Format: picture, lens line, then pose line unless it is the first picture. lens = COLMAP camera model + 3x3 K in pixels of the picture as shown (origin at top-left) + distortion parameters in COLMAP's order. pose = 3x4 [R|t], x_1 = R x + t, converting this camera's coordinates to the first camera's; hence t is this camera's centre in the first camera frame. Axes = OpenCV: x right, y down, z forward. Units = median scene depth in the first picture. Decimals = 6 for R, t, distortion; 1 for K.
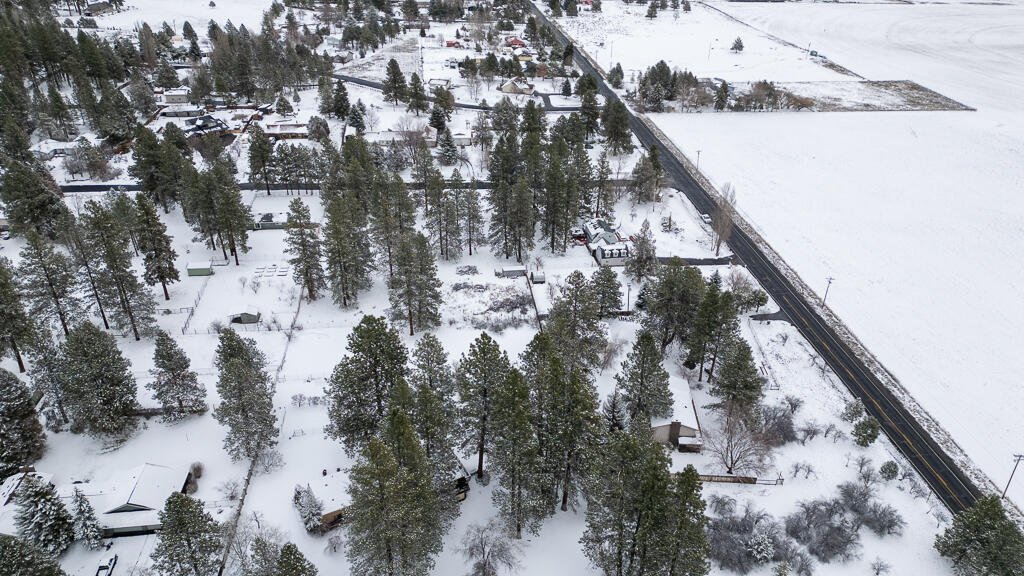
lens RADIAL K [[711.5, 0, 512.0], [0, 711.5, 288.0], [0, 0, 1]] dist [0.054604, -0.035882]
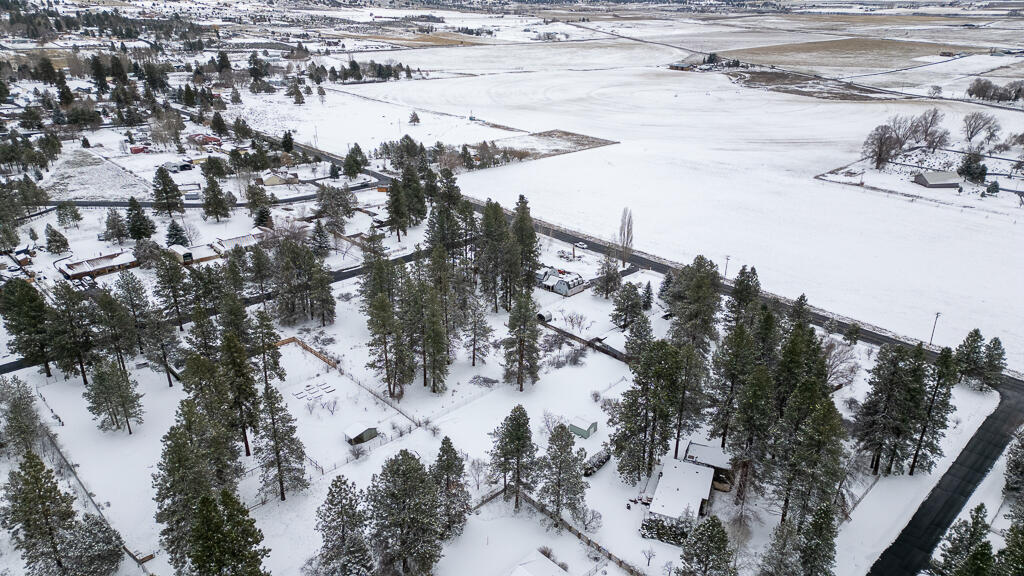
lens RADIAL K [[711.5, 0, 512.0], [0, 711.5, 288.0], [0, 0, 1]] dist [0.054604, -0.035882]
pose [[0.769330, -0.247012, 0.589166, -0.365765], [0.308807, 0.951114, -0.004478, -0.039000], [-0.559257, 0.185384, 0.808000, 0.067944]]
